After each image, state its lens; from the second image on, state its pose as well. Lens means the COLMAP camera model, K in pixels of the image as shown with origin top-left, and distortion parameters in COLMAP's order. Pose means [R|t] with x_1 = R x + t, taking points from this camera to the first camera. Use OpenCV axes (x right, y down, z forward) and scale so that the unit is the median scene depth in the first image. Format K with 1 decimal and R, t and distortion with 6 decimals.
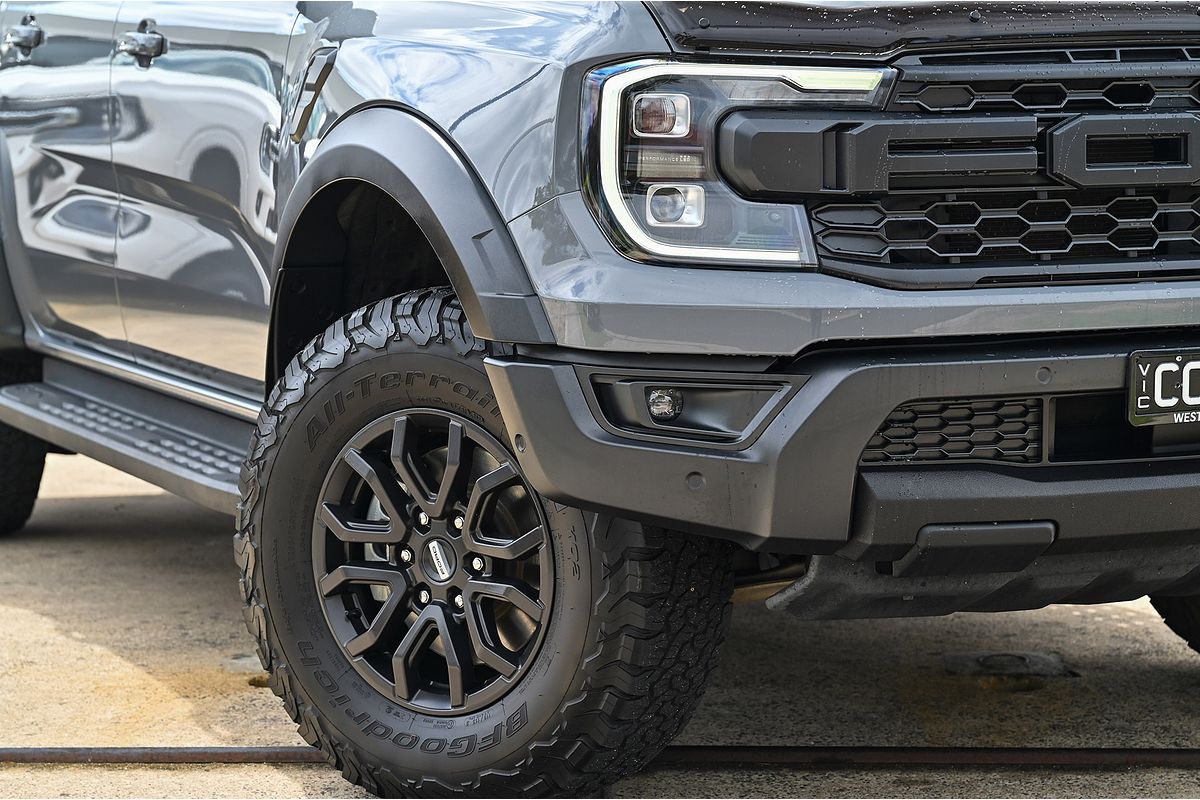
lens RADIAL K [[3295.0, 0, 600.0], [0, 3295.0, 400.0], [0, 0, 1]] dist [-0.025288, -0.340295]
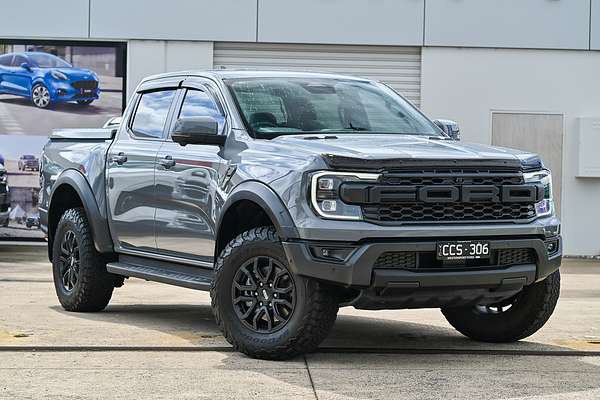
lens RADIAL K [[1568.4, 0, 300.0], [0, 1568.4, 200.0], [0, 0, 1]] dist [0.073048, 0.593666]
pose [[0.998254, 0.016660, 0.056668, -0.126528], [-0.012037, 0.996645, -0.080953, 0.095262], [-0.057826, 0.080130, 0.995106, -0.975934]]
